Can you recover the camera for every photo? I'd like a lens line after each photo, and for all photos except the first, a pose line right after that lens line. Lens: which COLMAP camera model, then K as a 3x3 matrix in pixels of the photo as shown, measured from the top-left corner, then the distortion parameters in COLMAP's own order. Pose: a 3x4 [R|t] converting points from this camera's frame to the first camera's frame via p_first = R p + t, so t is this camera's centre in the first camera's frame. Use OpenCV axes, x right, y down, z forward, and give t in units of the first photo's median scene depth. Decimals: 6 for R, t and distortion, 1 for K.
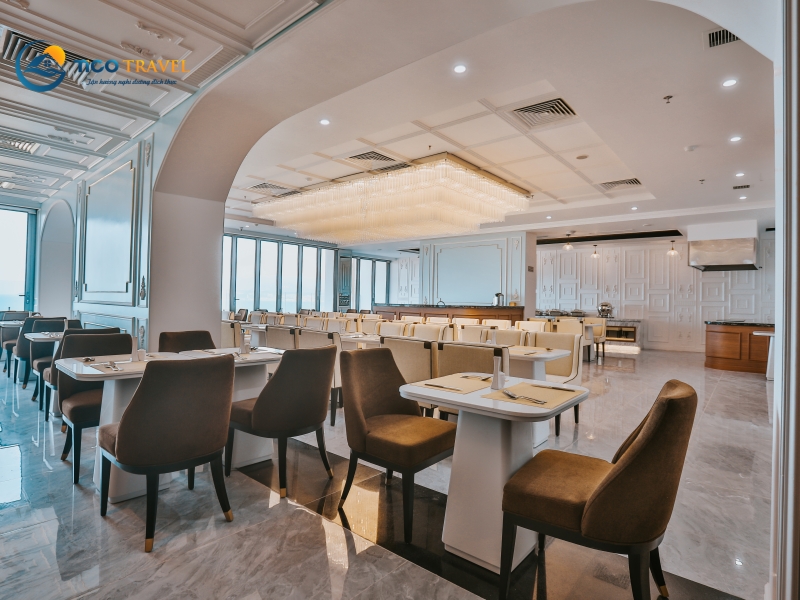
lens RADIAL K [[433.8, 0, 394.3], [0, 433.8, 295.5], [0, 0, 1]] dist [-0.042233, 0.016054]
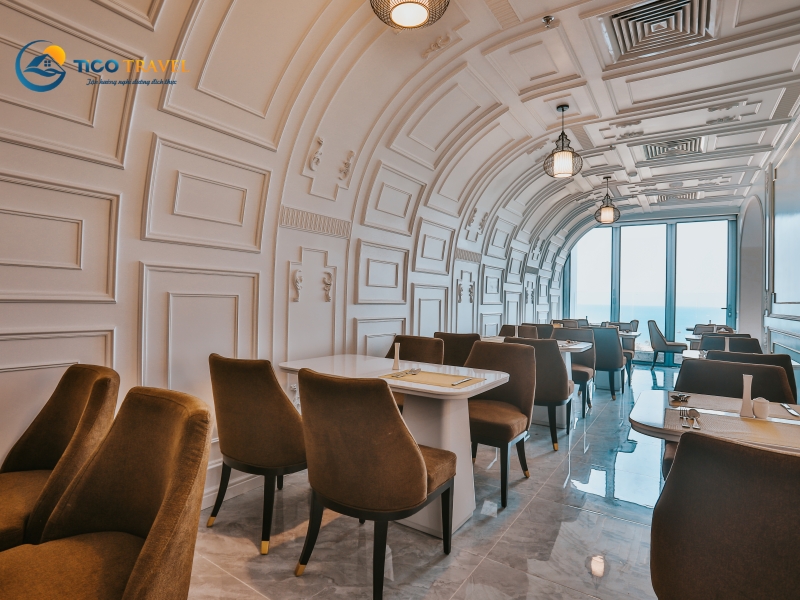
lens RADIAL K [[433.8, 0, 396.7], [0, 433.8, 305.5], [0, 0, 1]] dist [-0.042233, 0.016054]
pose [[0.123409, -0.008902, -0.992316, -0.034449], [0.004584, 0.999954, -0.008401, -0.002096], [0.992345, -0.003512, 0.123444, 0.208990]]
